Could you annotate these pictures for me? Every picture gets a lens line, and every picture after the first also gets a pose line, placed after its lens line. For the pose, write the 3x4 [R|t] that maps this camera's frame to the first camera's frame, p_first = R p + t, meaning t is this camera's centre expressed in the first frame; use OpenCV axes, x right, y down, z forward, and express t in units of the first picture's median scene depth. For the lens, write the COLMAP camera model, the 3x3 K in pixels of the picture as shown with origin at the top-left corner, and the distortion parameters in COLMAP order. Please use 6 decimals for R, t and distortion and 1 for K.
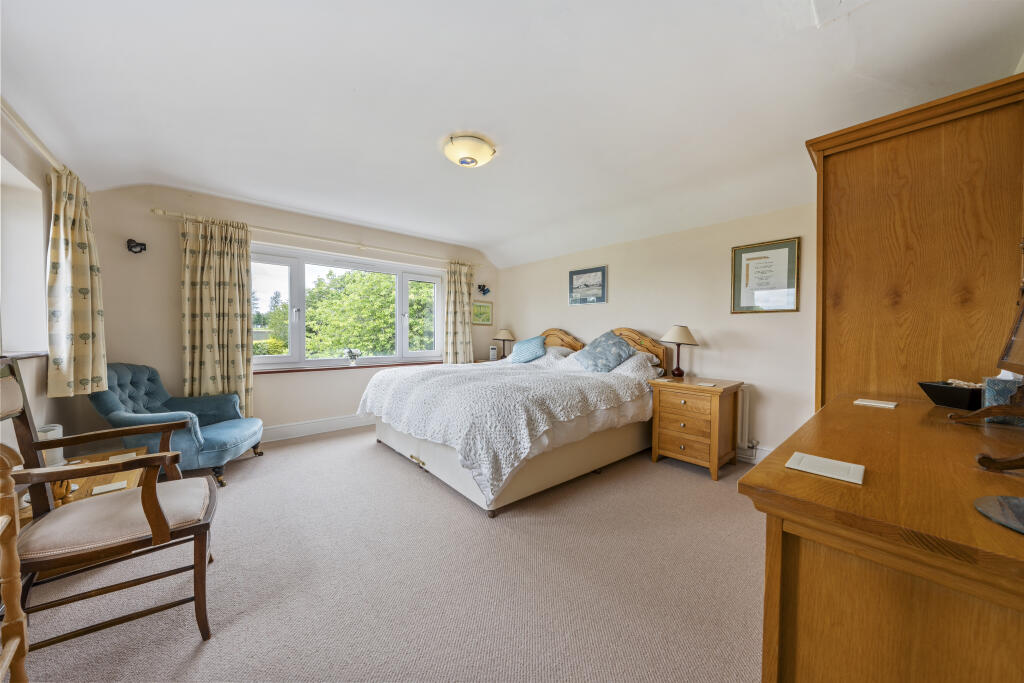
lens RADIAL K [[344.7, 0, 495.8], [0, 344.7, 344.9], [0, 0, 1]] dist [-0.000211, 0.000063]
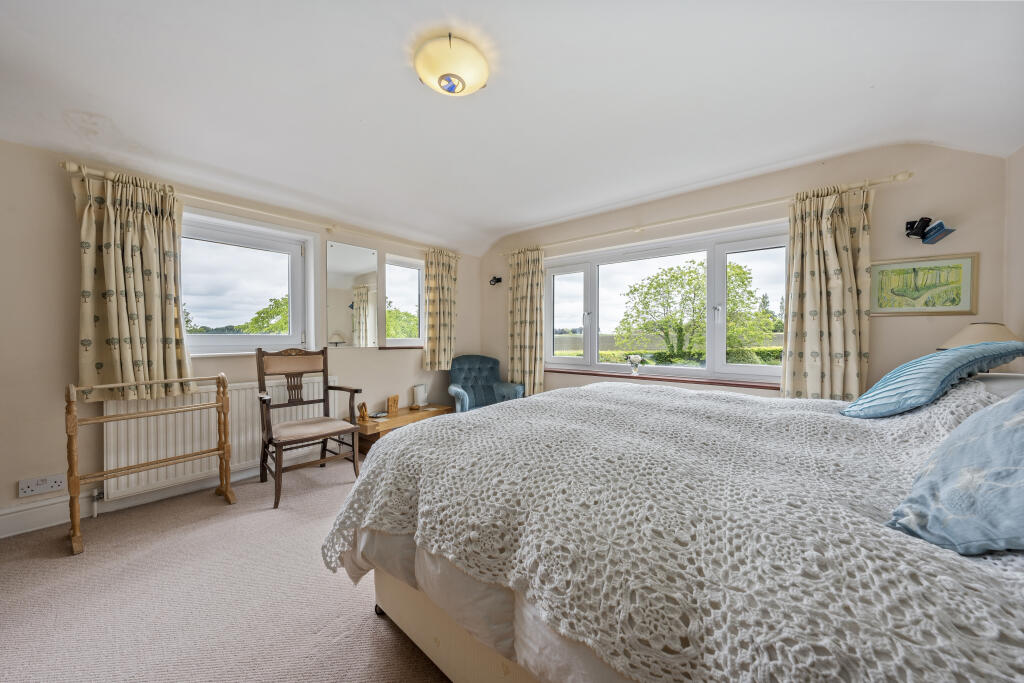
lens RADIAL K [[344.7, 0, 495.8], [0, 344.7, 344.9], [0, 0, 1]] dist [-0.000211, 0.000063]
pose [[0.184402, 0.019350, -0.982660, 0.302888], [-0.030924, 0.999425, 0.013877, -0.012362], [0.982364, 0.027828, 0.184895, 0.455333]]
